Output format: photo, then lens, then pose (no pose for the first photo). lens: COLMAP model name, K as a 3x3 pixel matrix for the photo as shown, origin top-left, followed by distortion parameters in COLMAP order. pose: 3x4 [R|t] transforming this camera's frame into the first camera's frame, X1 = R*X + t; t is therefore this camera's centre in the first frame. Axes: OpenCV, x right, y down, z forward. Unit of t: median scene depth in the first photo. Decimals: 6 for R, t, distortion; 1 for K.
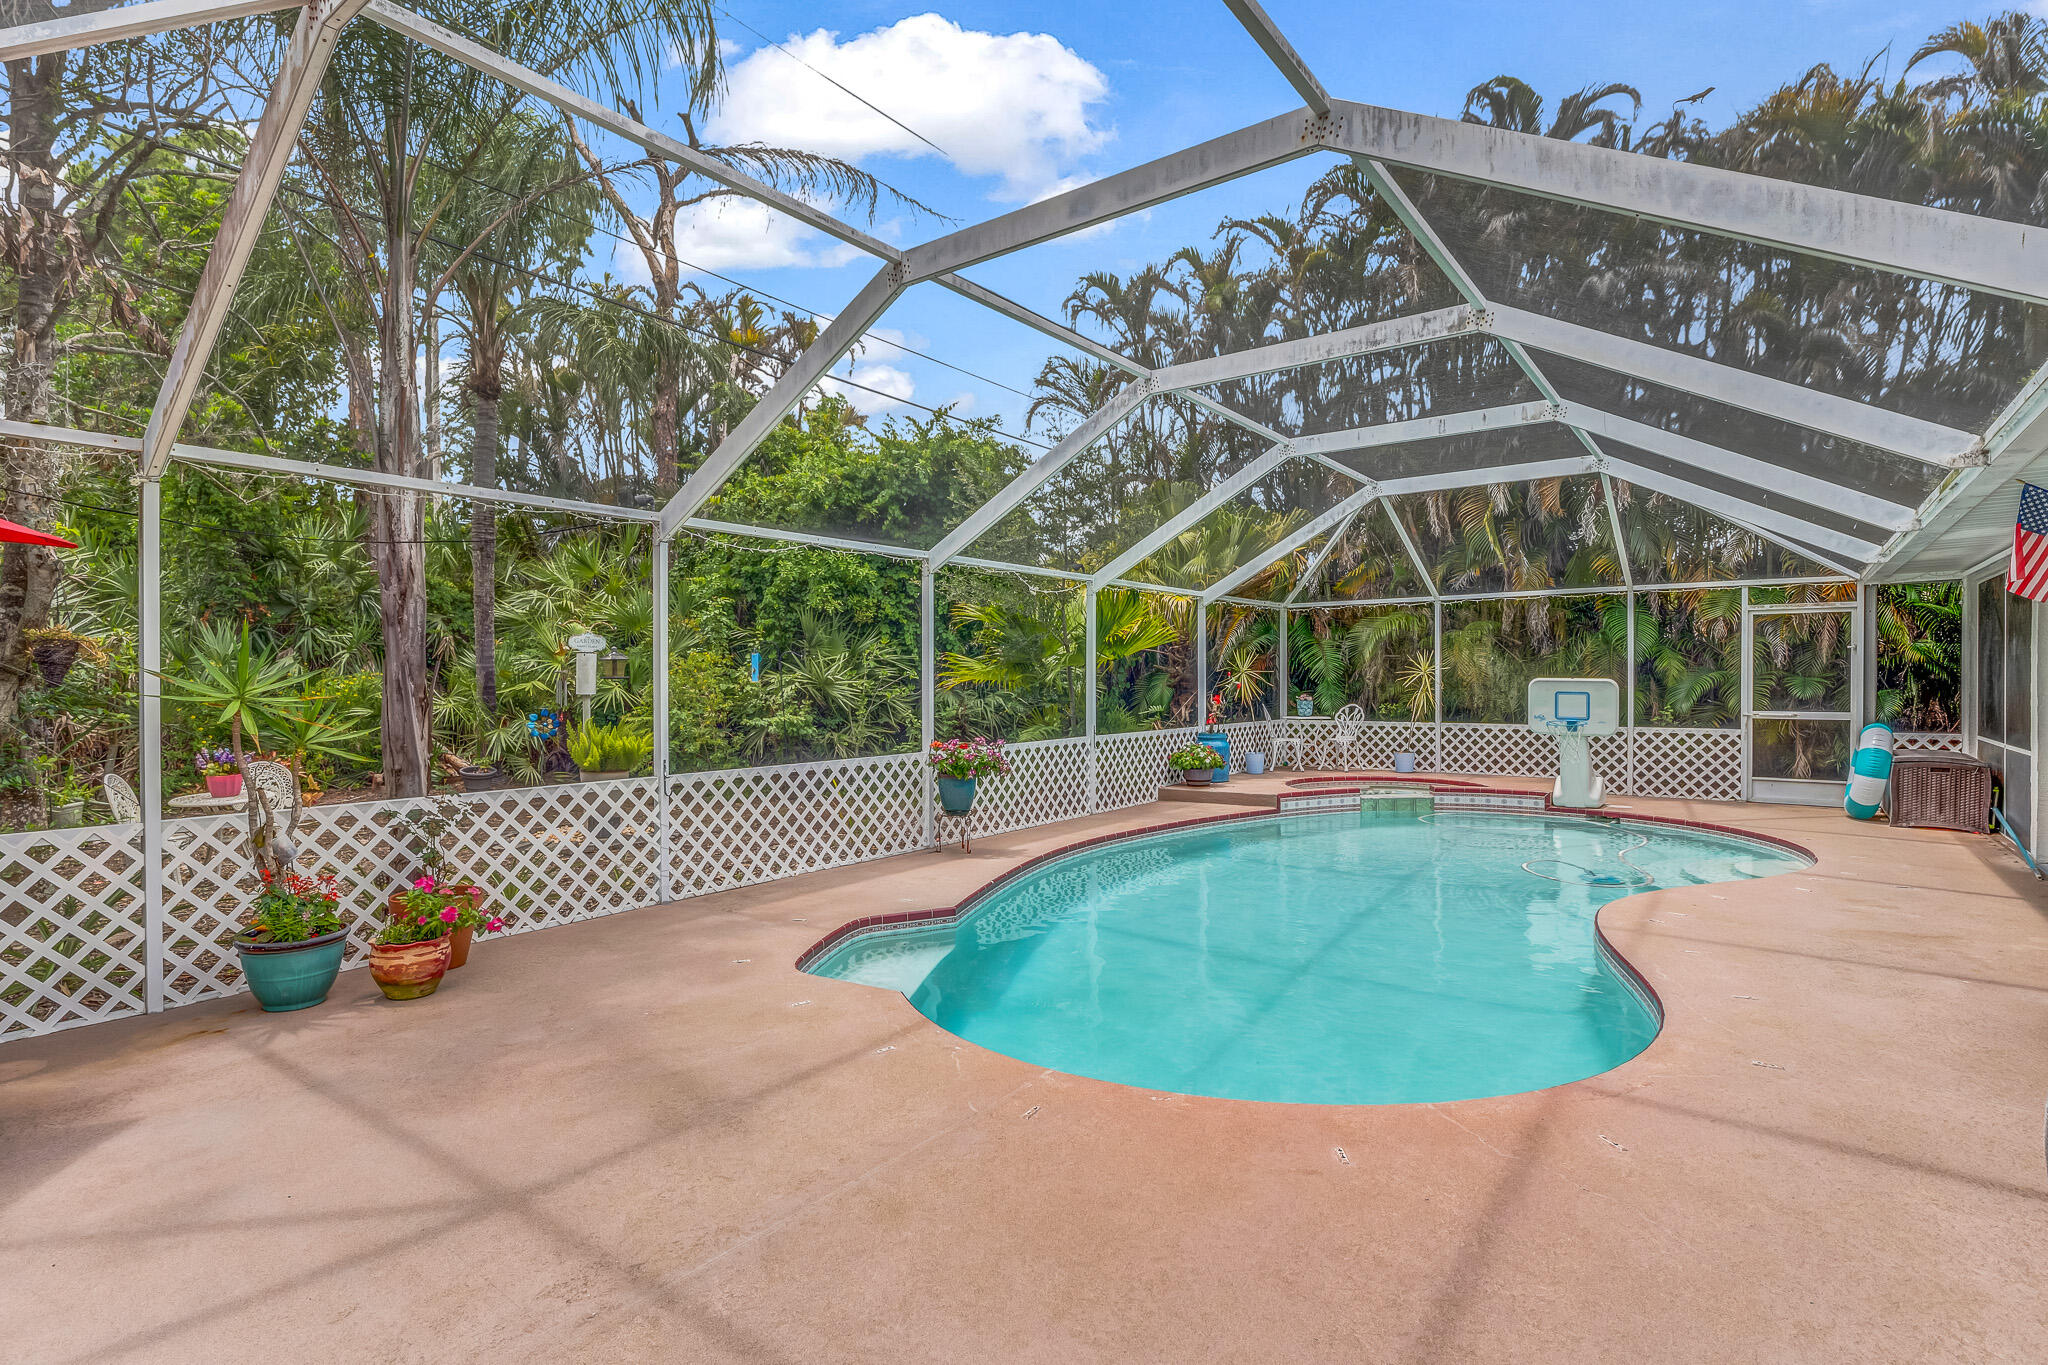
lens RADIAL K [[1008.4, 0, 1023.3], [0, 1008.4, 685.3], [0, 0, 1]] dist [-0.000223, -0.001036]
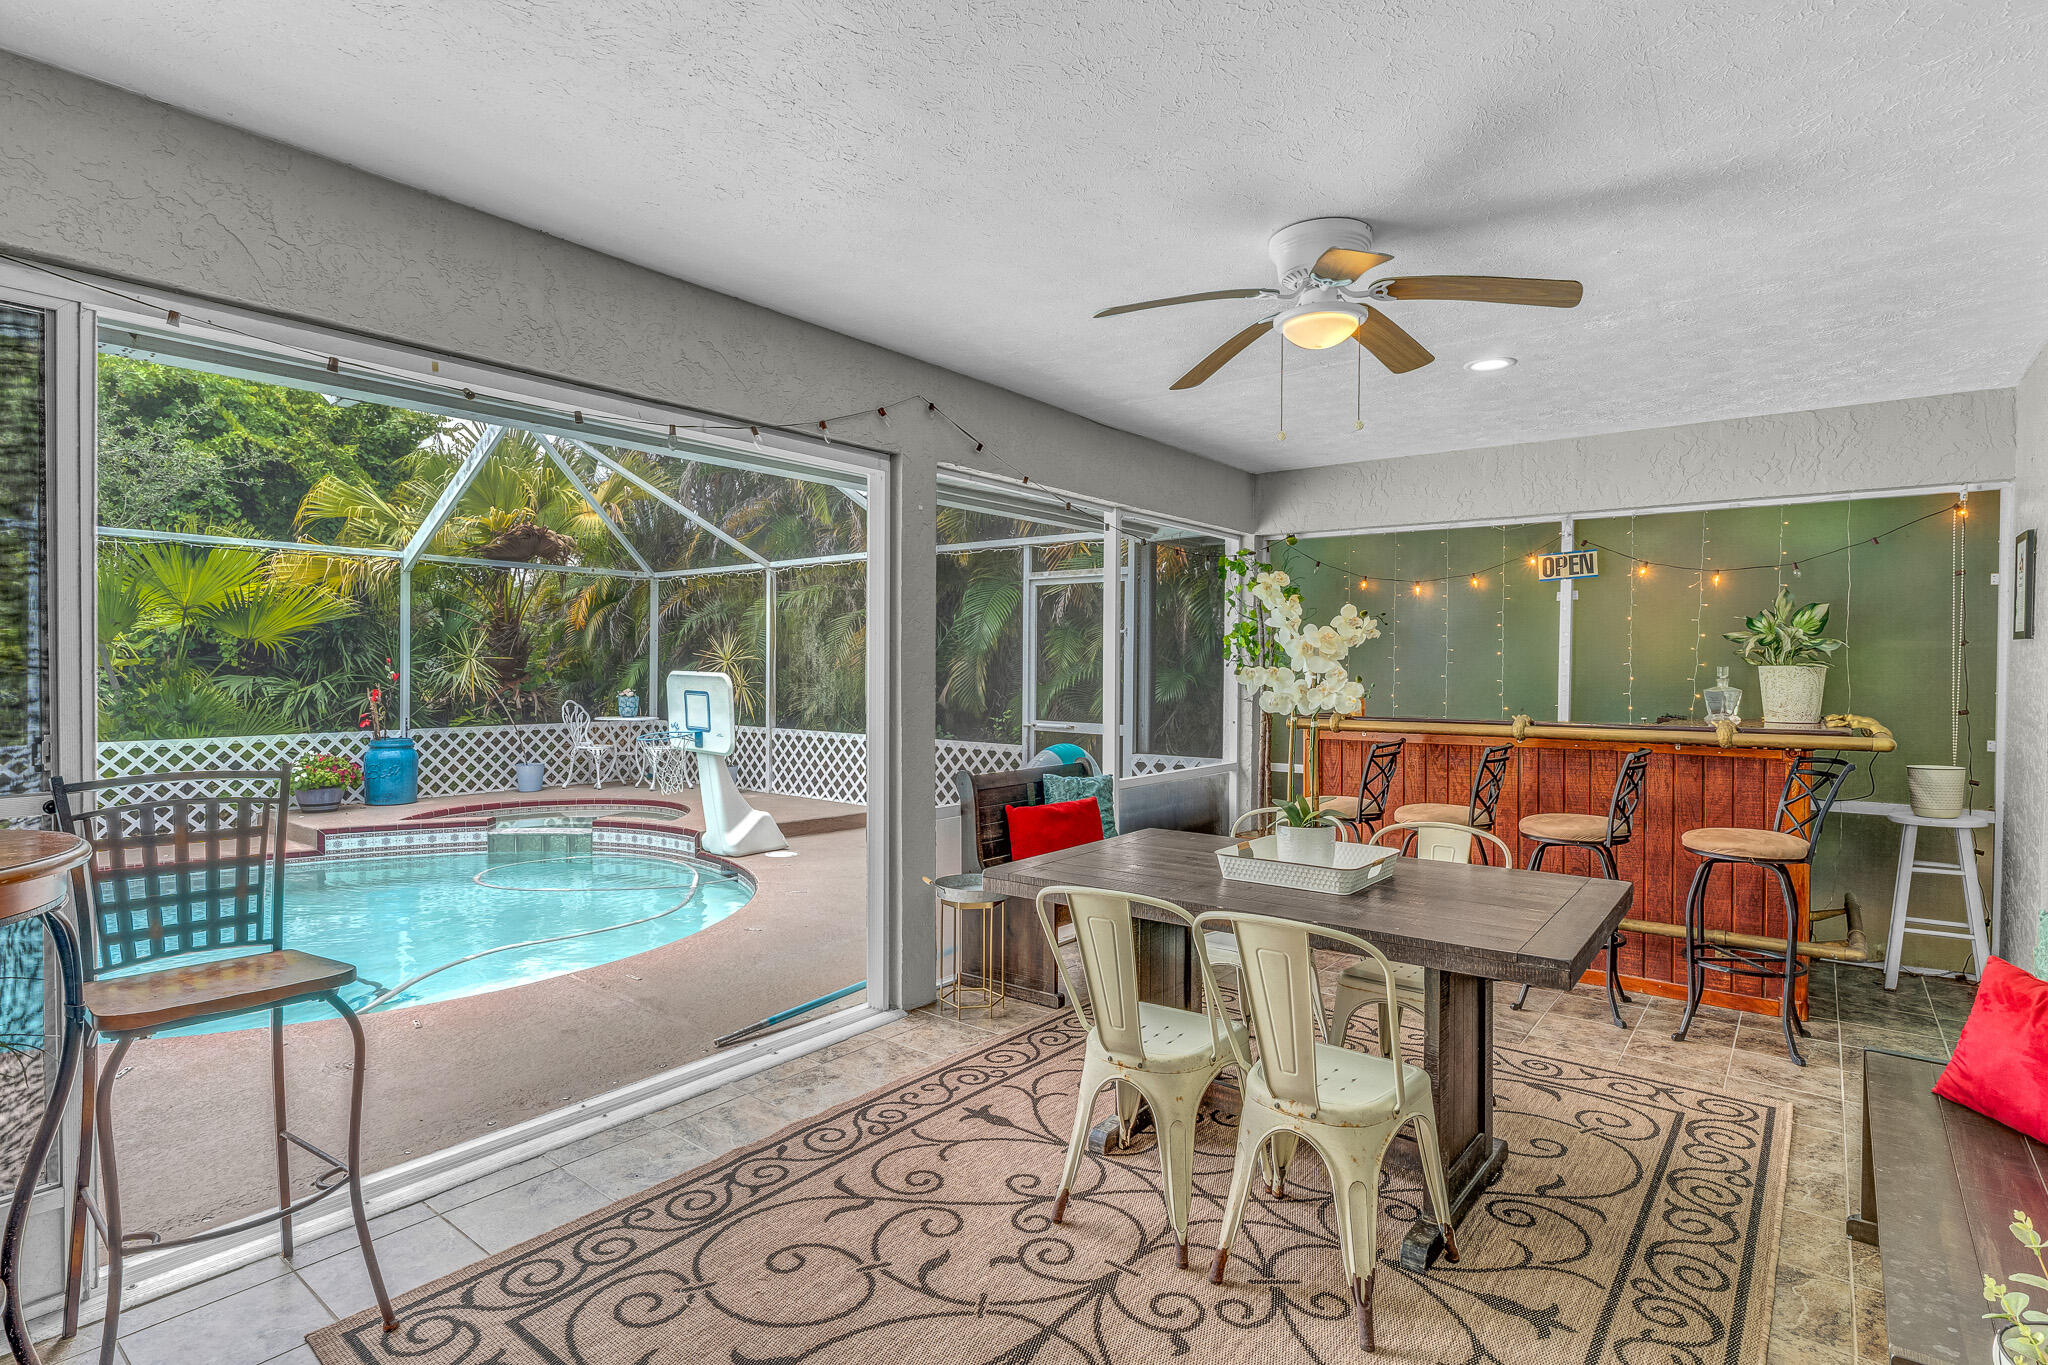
lens RADIAL K [[1008.4, 0, 1020.0], [0, 1008.4, 678.1], [0, 0, 1]] dist [-0.000223, -0.001036]
pose [[0.999643, 0.010943, -0.024359, 0.737247], [-0.010770, 0.999916, 0.007195, -0.009879], [0.024436, -0.006930, 0.999677, 0.281299]]
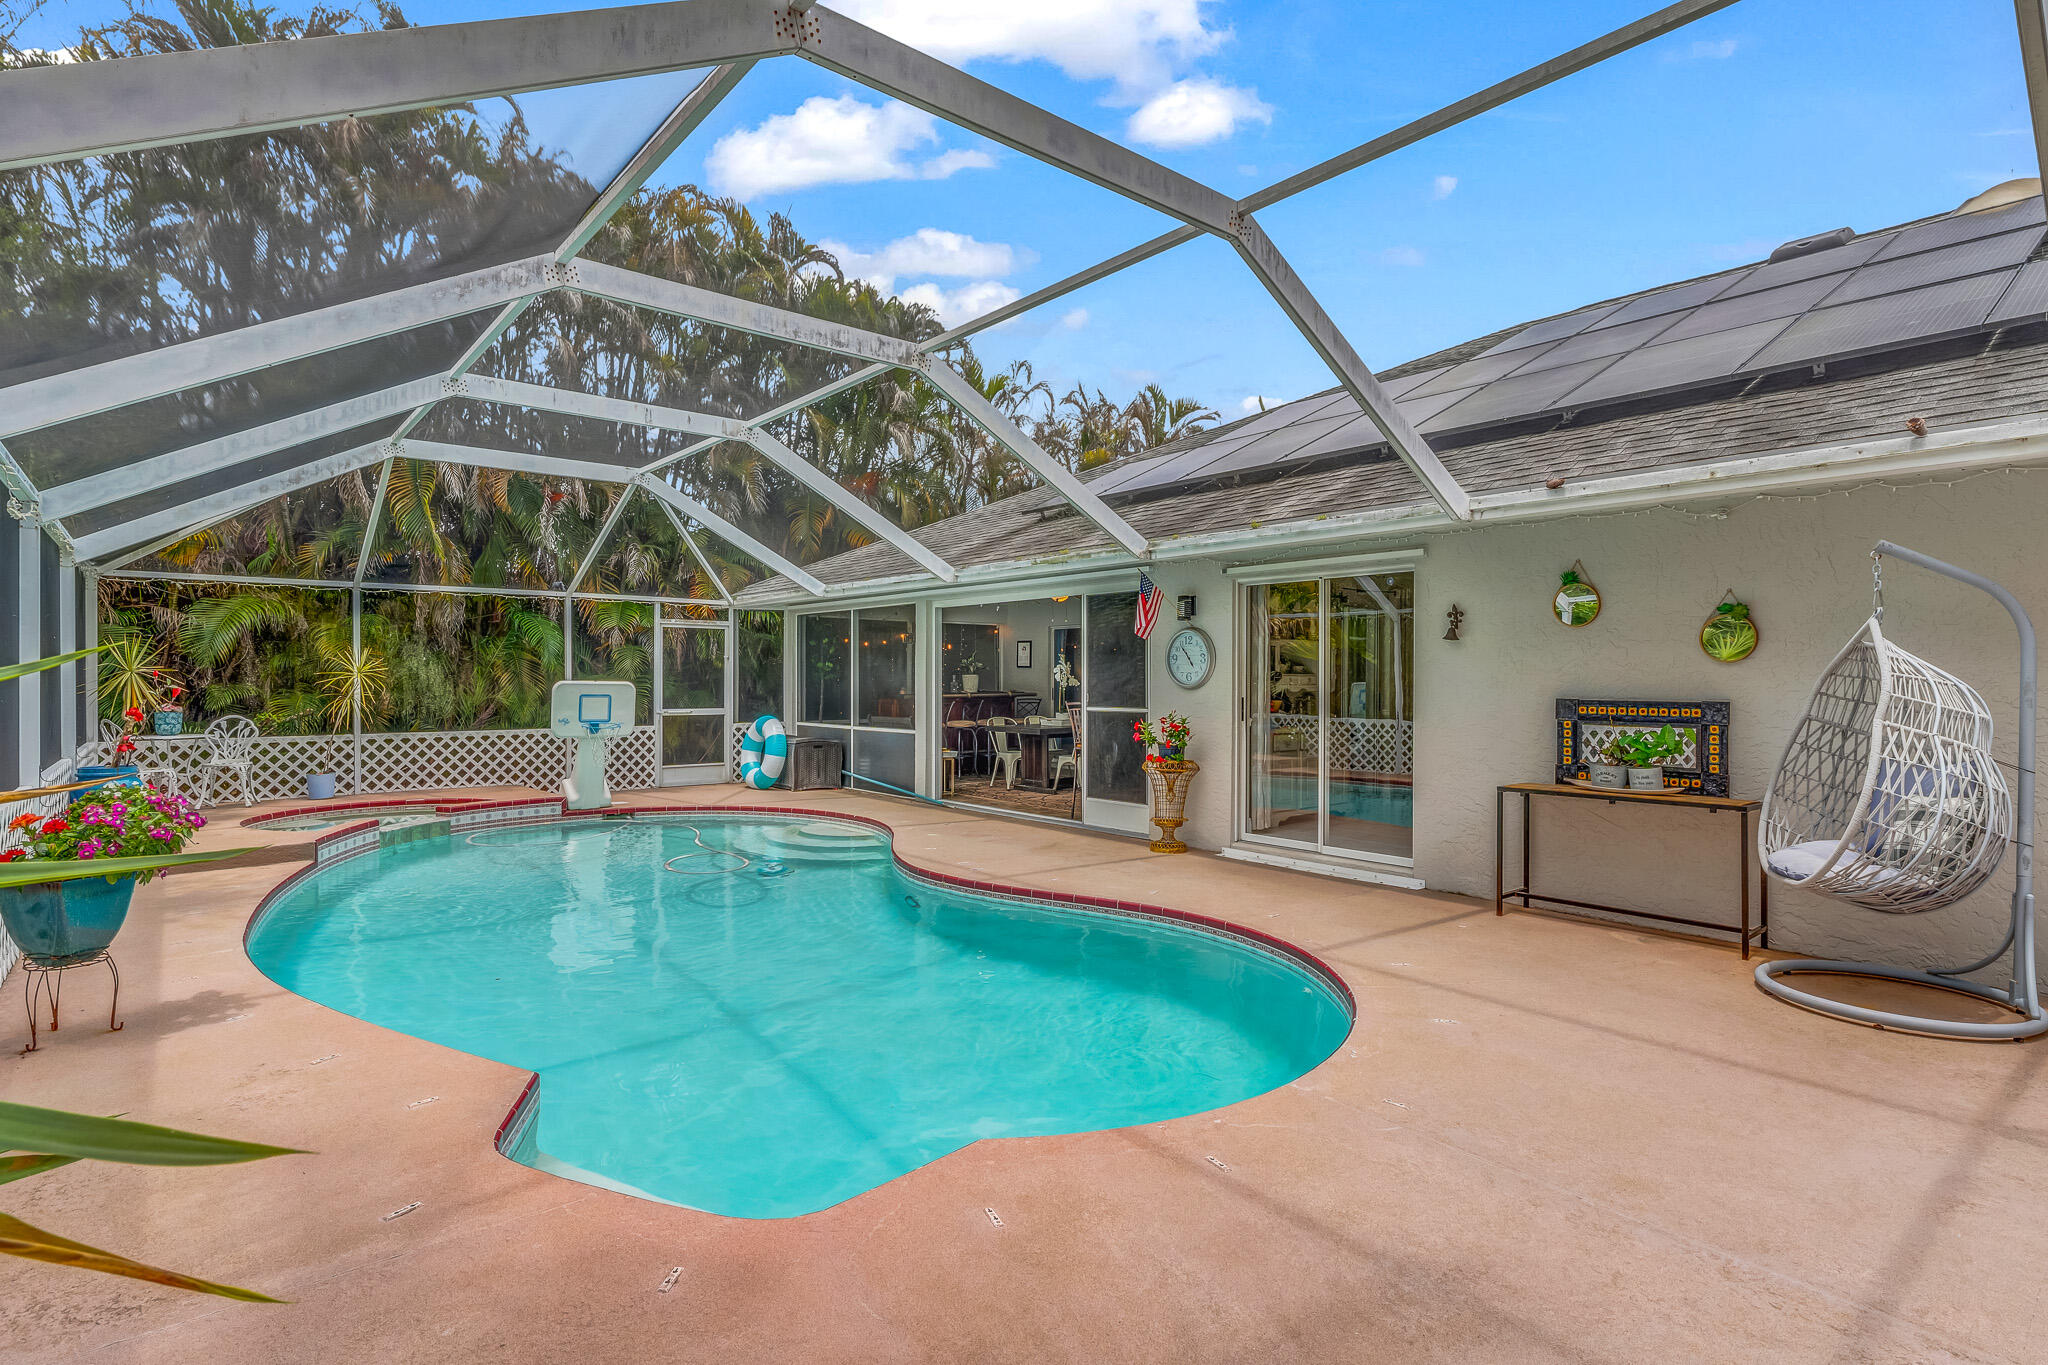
lens RADIAL K [[1008.4, 0, 1013.7], [0, 1008.4, 677.8], [0, 0, 1]] dist [-0.000223, -0.001036]
pose [[0.239412, 0.004909, 0.970906, -0.315000], [0.004970, 0.999968, -0.006282, -0.001599], [-0.970905, 0.006330, 0.239380, 0.328530]]
